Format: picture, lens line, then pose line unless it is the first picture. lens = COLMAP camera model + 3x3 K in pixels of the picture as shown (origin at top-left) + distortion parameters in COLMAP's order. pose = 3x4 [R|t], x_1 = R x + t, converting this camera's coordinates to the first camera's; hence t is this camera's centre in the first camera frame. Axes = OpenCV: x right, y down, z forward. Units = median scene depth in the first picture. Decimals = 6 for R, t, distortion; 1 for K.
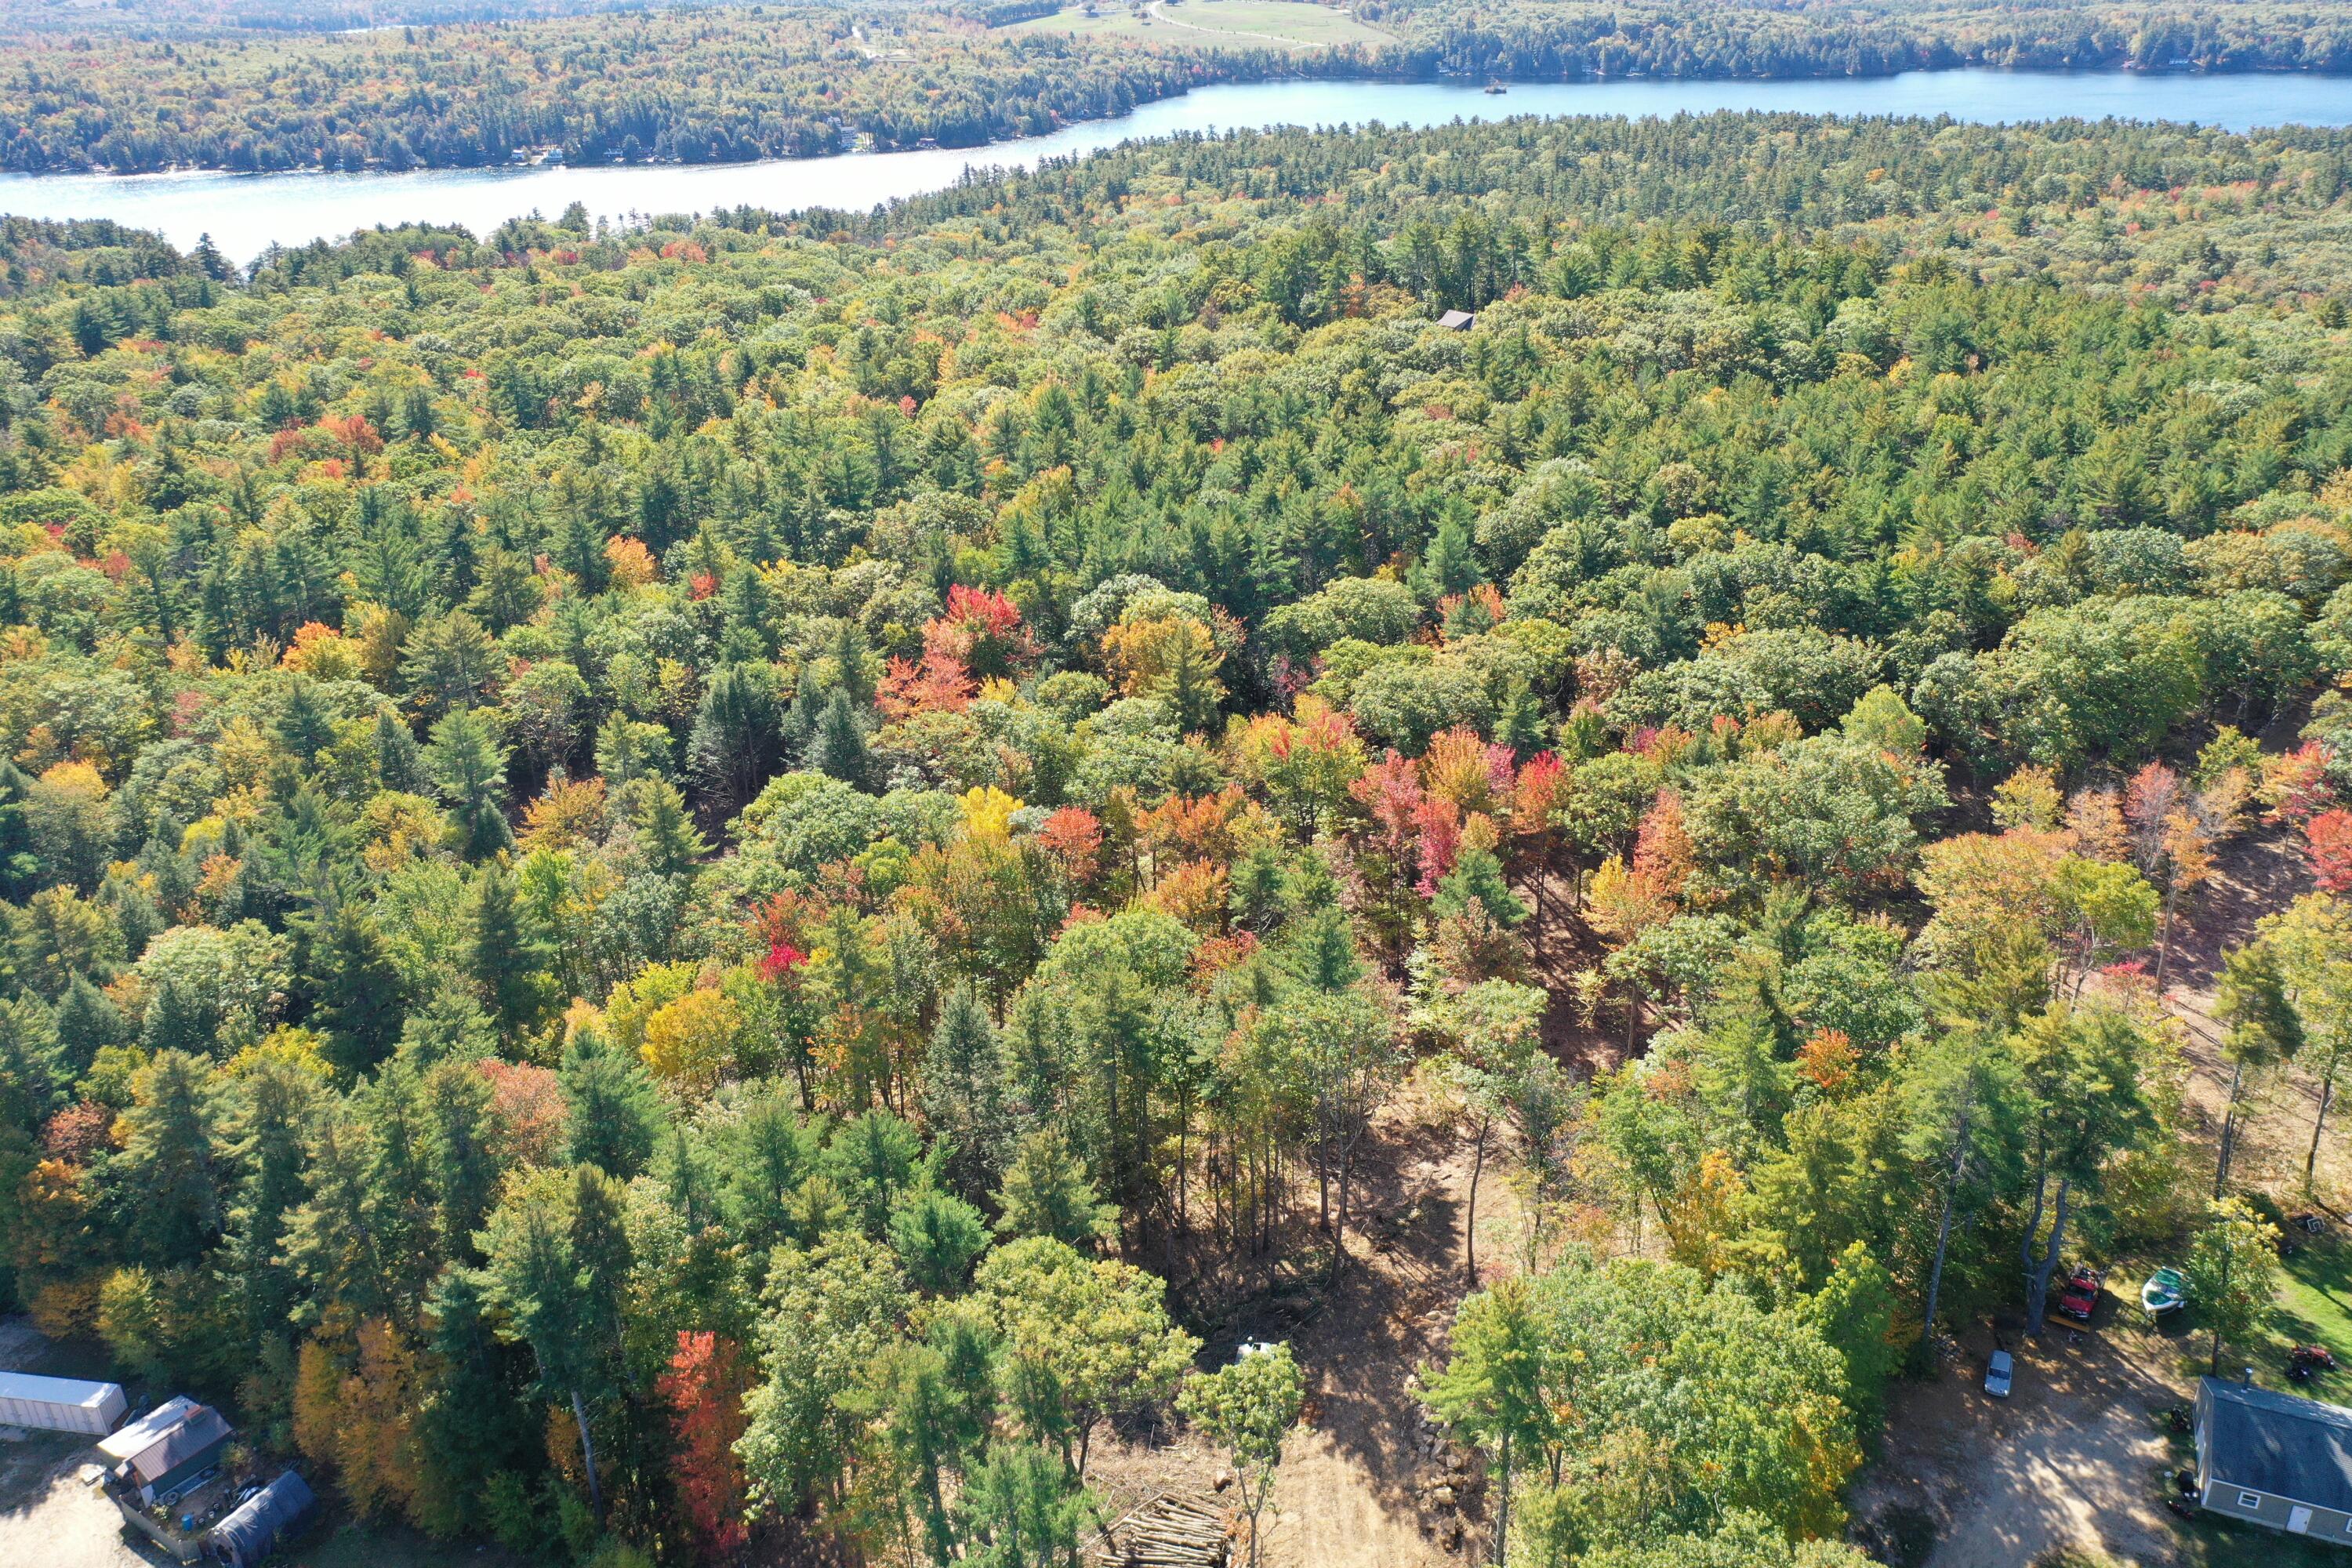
lens RADIAL K [[1846.5, 0, 1176.0], [0, 1846.5, 784.0], [0, 0, 1]] dist [-0.010762, 0.003435]
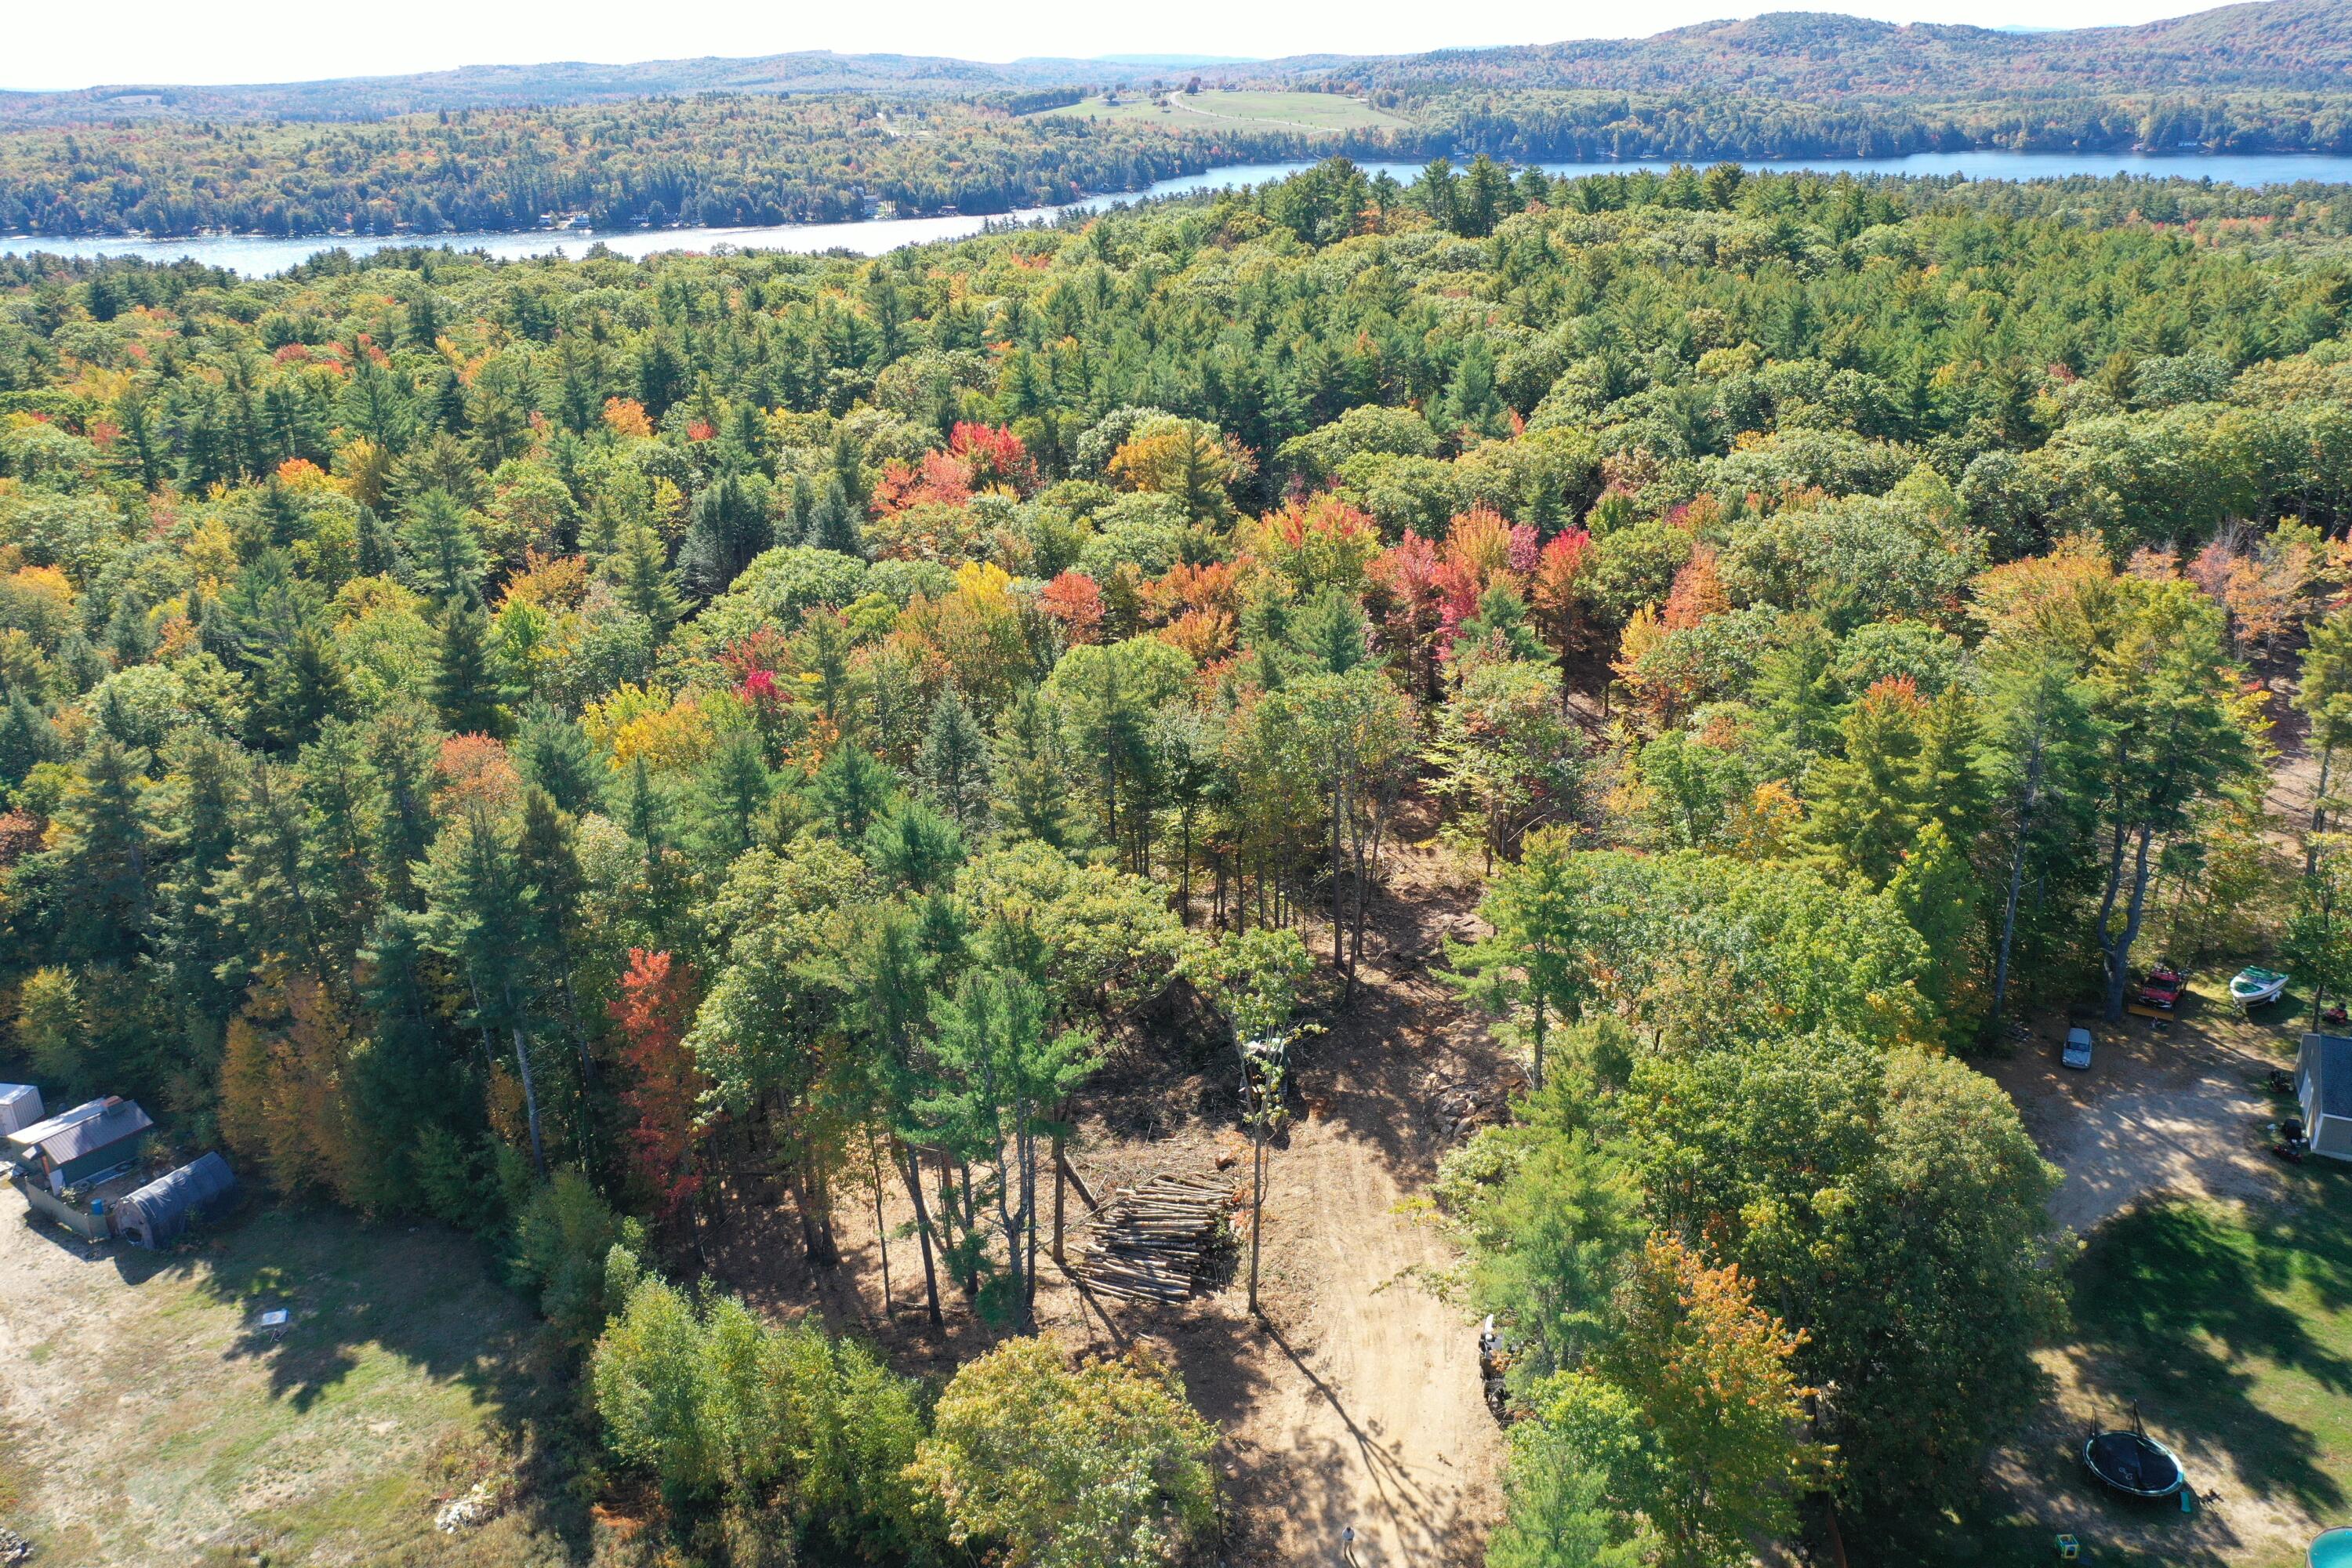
lens RADIAL K [[1846.5, 0, 1176.0], [0, 1846.5, 784.0], [0, 0, 1]] dist [-0.010762, 0.003435]
pose [[0.999945, 0.005393, -0.008941, 0.004882], [-0.005863, 0.998559, -0.053340, 0.150223], [0.008640, 0.053389, 0.998536, 0.048754]]
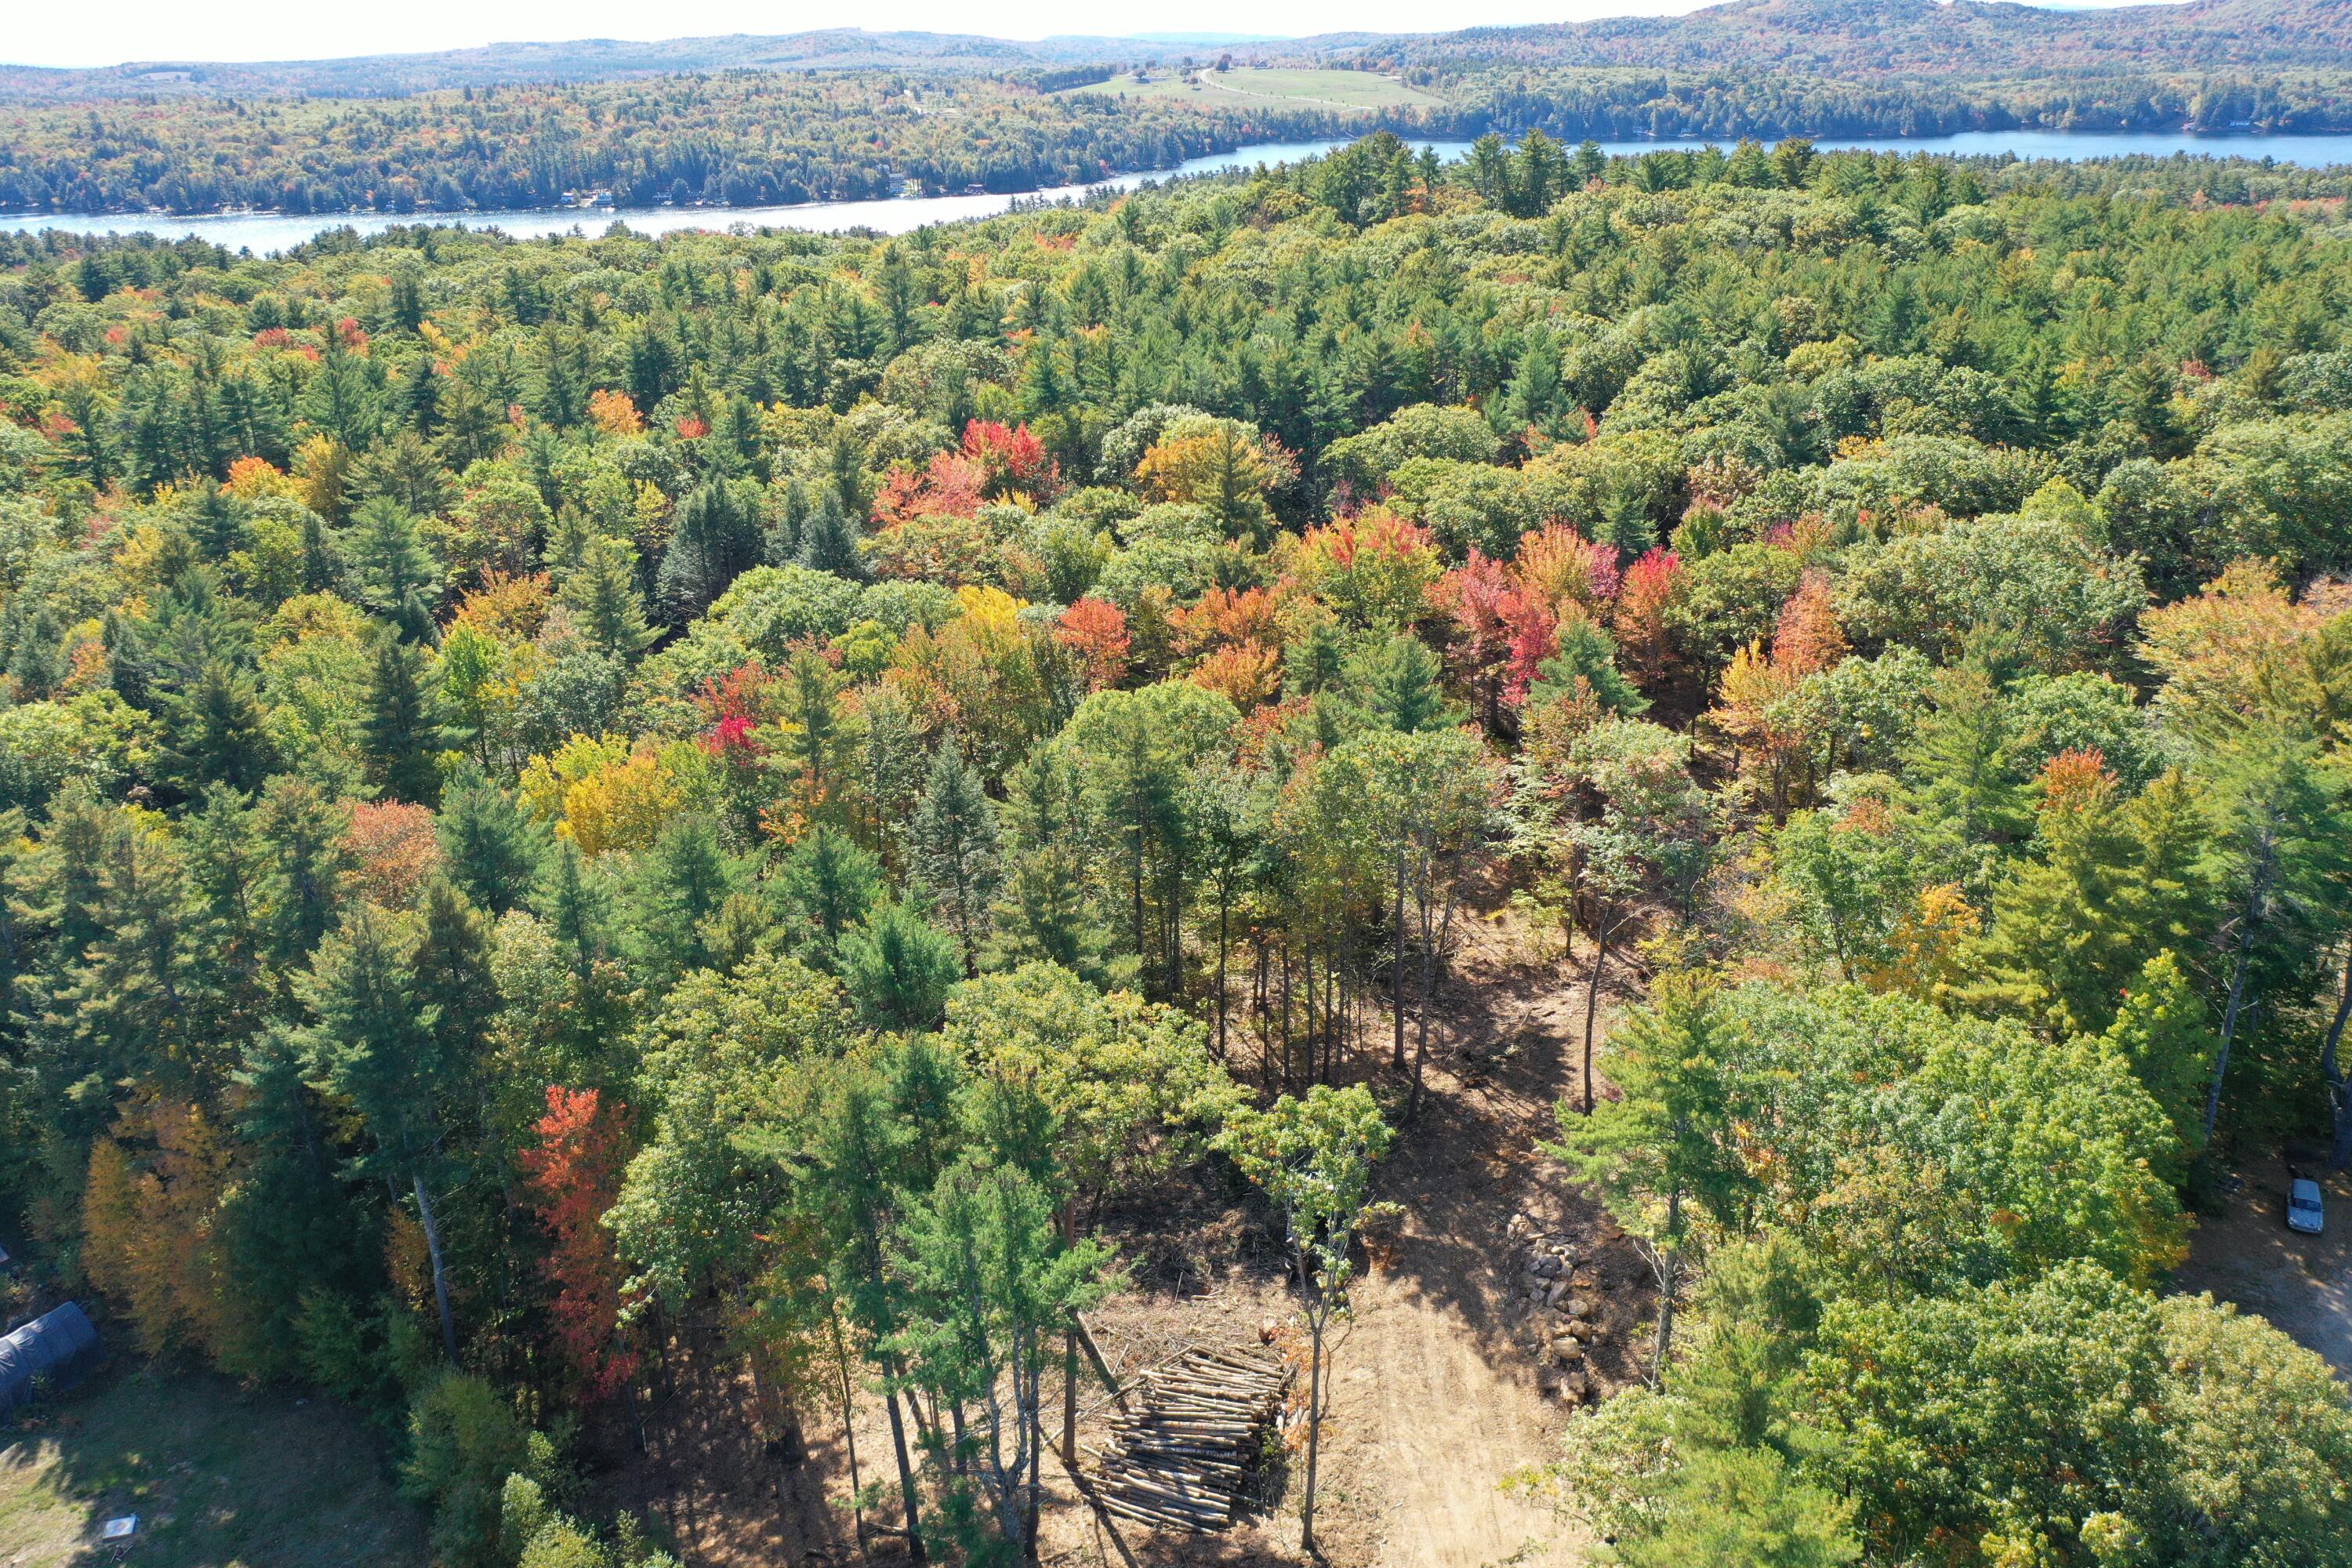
lens RADIAL K [[1846.5, 0, 1176.0], [0, 1846.5, 784.0], [0, 0, 1]] dist [-0.010762, 0.003435]
pose [[0.999673, 0.011936, -0.022596, 0.000233], [-0.012899, 0.998993, -0.042983, 0.116158], [0.022060, 0.043260, 0.998820, 0.144282]]
